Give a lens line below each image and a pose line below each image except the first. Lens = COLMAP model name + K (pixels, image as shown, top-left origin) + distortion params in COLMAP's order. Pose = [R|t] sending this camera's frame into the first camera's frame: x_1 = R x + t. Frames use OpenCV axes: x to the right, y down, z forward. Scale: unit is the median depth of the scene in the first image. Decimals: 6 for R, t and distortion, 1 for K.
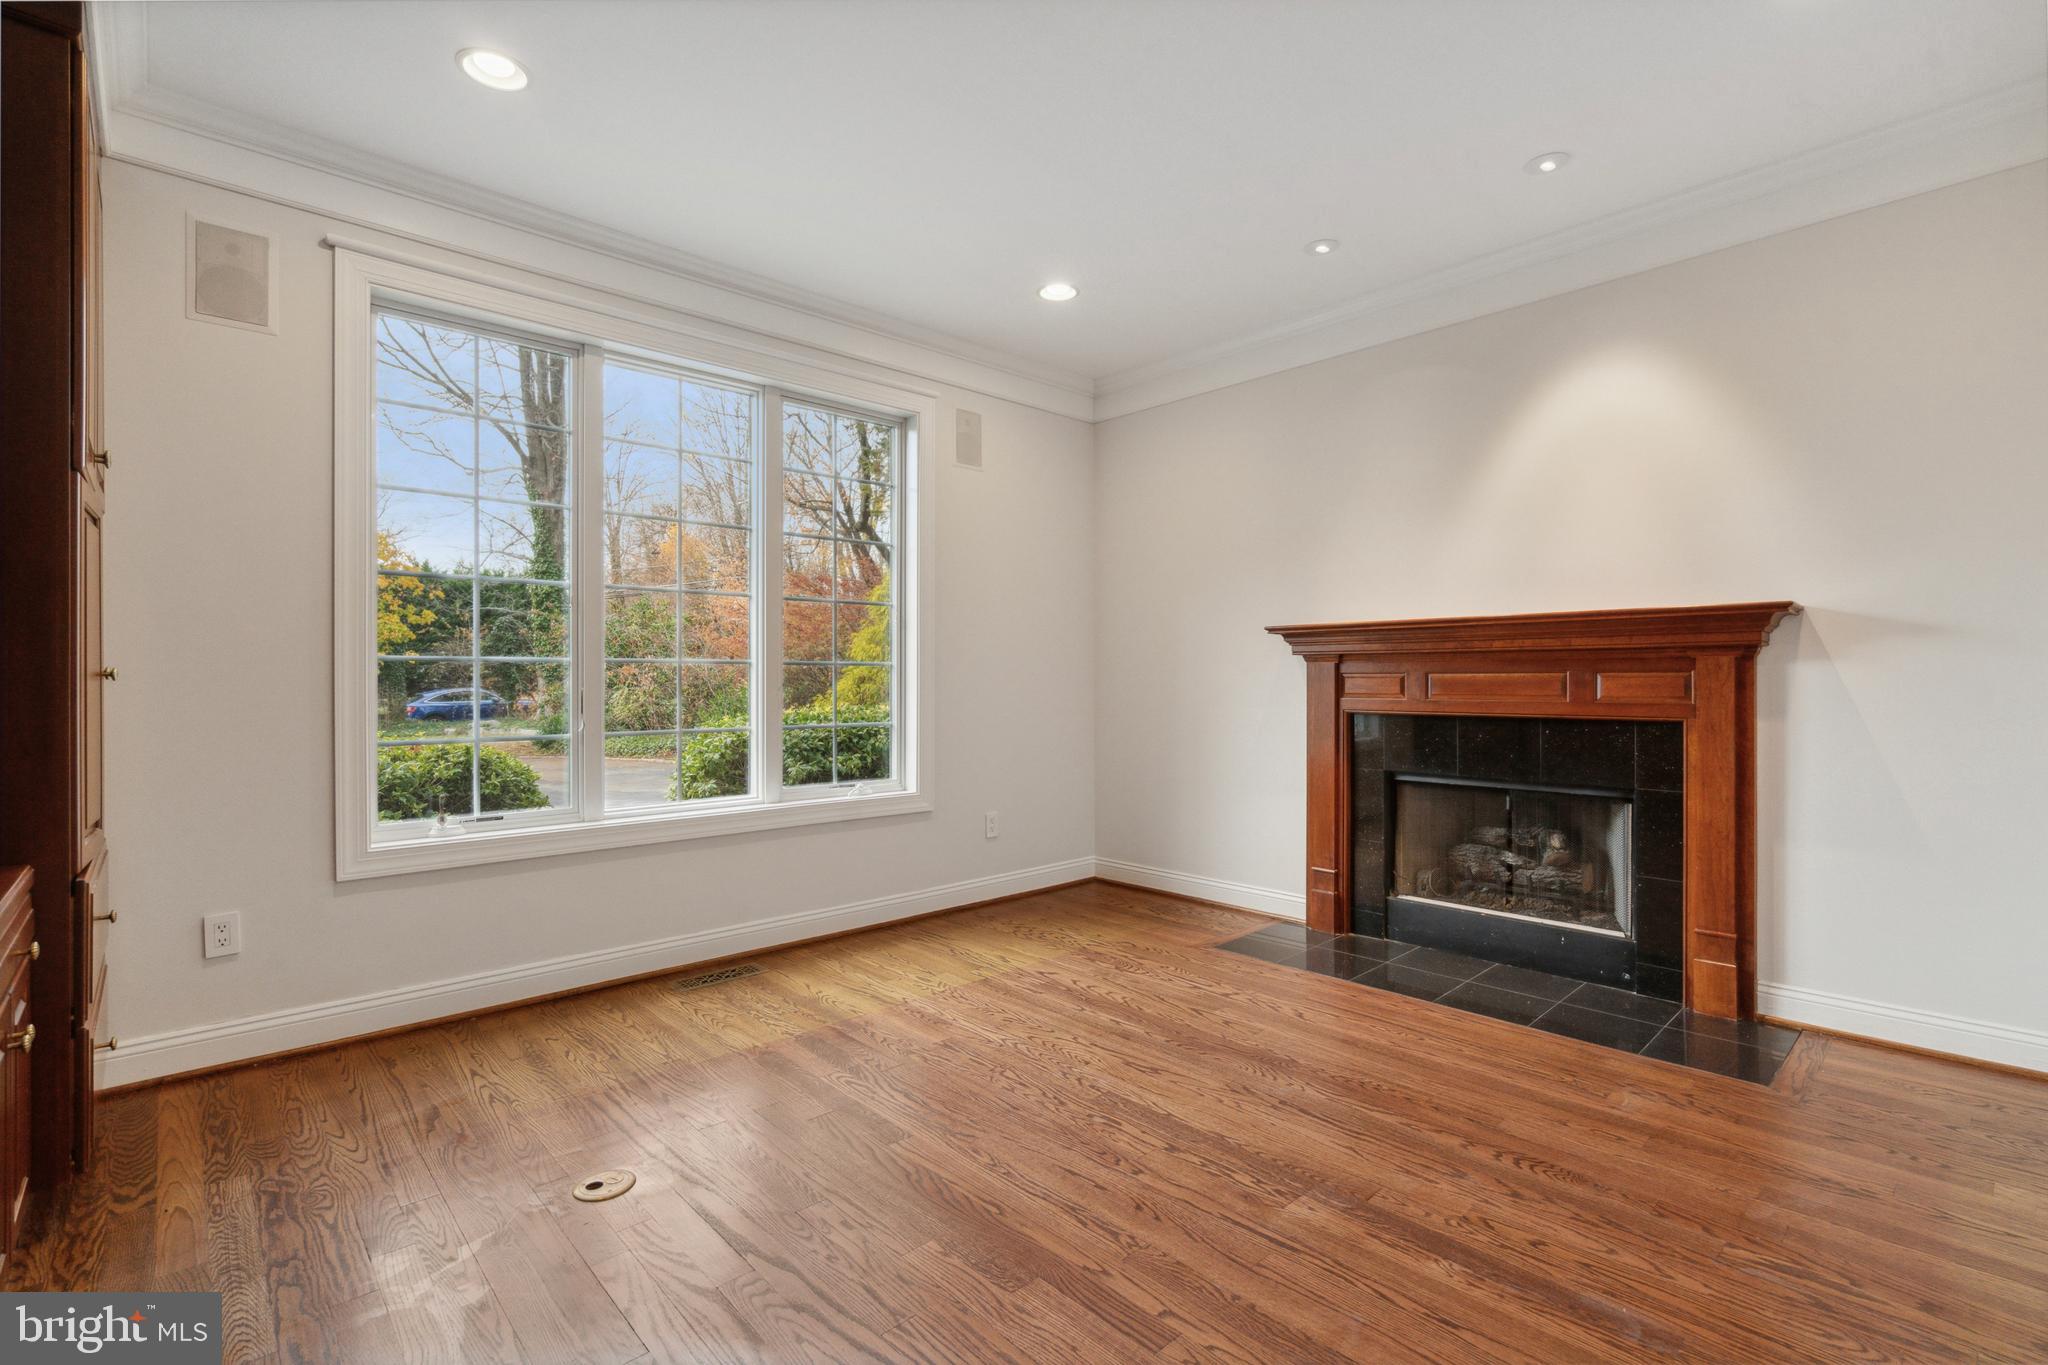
lens RADIAL K [[935.9, 0, 1029.1], [0, 935.9, 680.4], [0, 0, 1]] dist [0.002853, 0.000837]
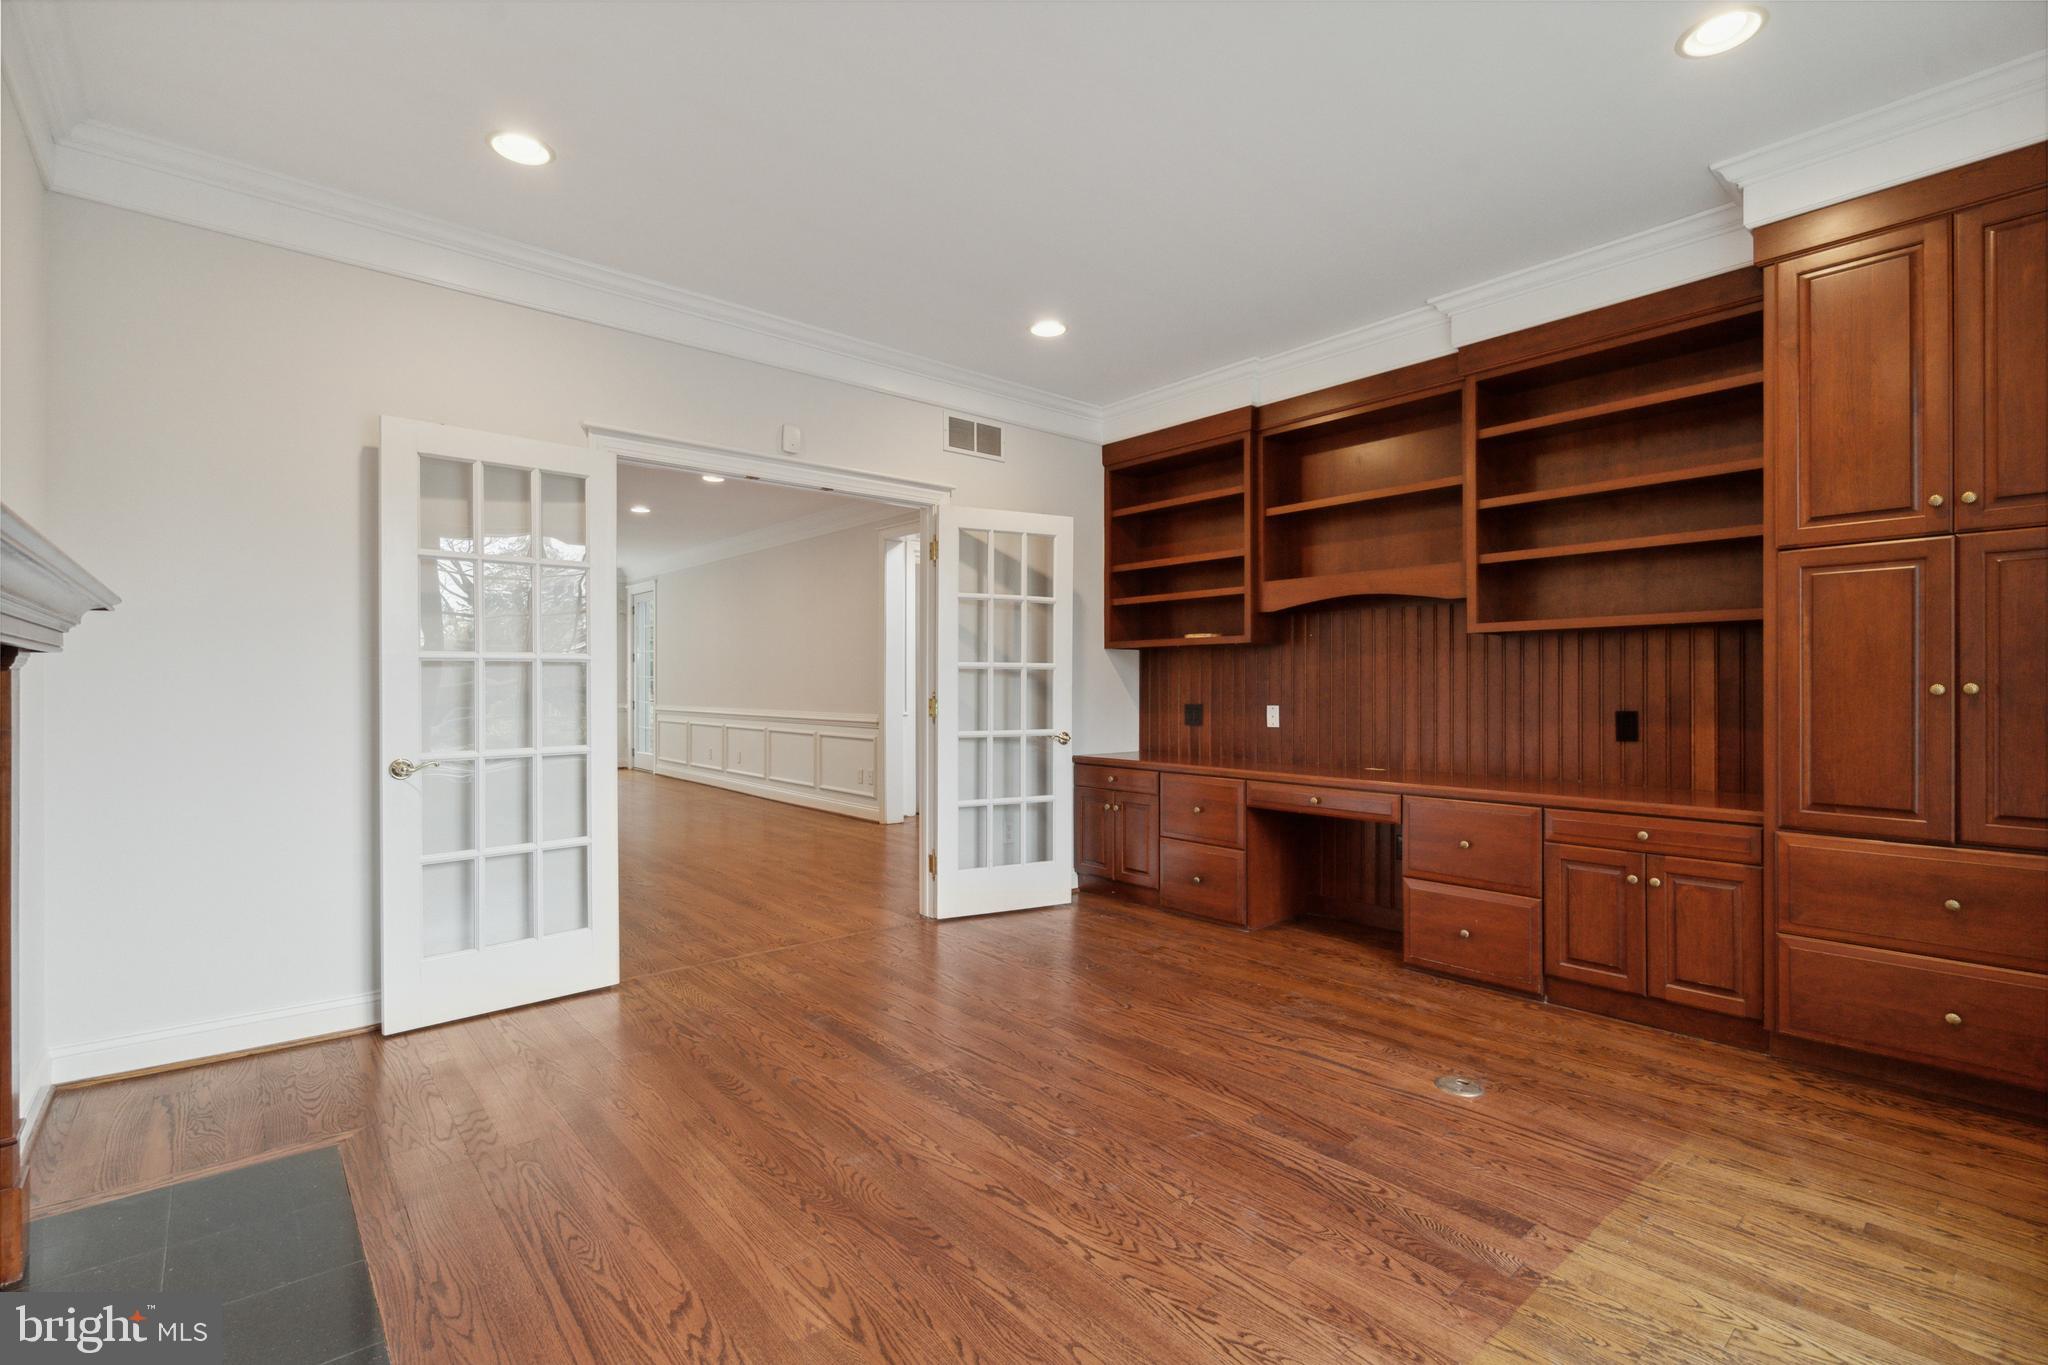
lens RADIAL K [[935.9, 0, 1019.3], [0, 935.9, 685.5], [0, 0, 1]] dist [0.002853, 0.000837]
pose [[-0.998907, 0.003780, 0.046597, 0.083347], [0.003832, 0.999992, 0.001023, -0.017754], [-0.046593, 0.001200, -0.998913, 2.101542]]
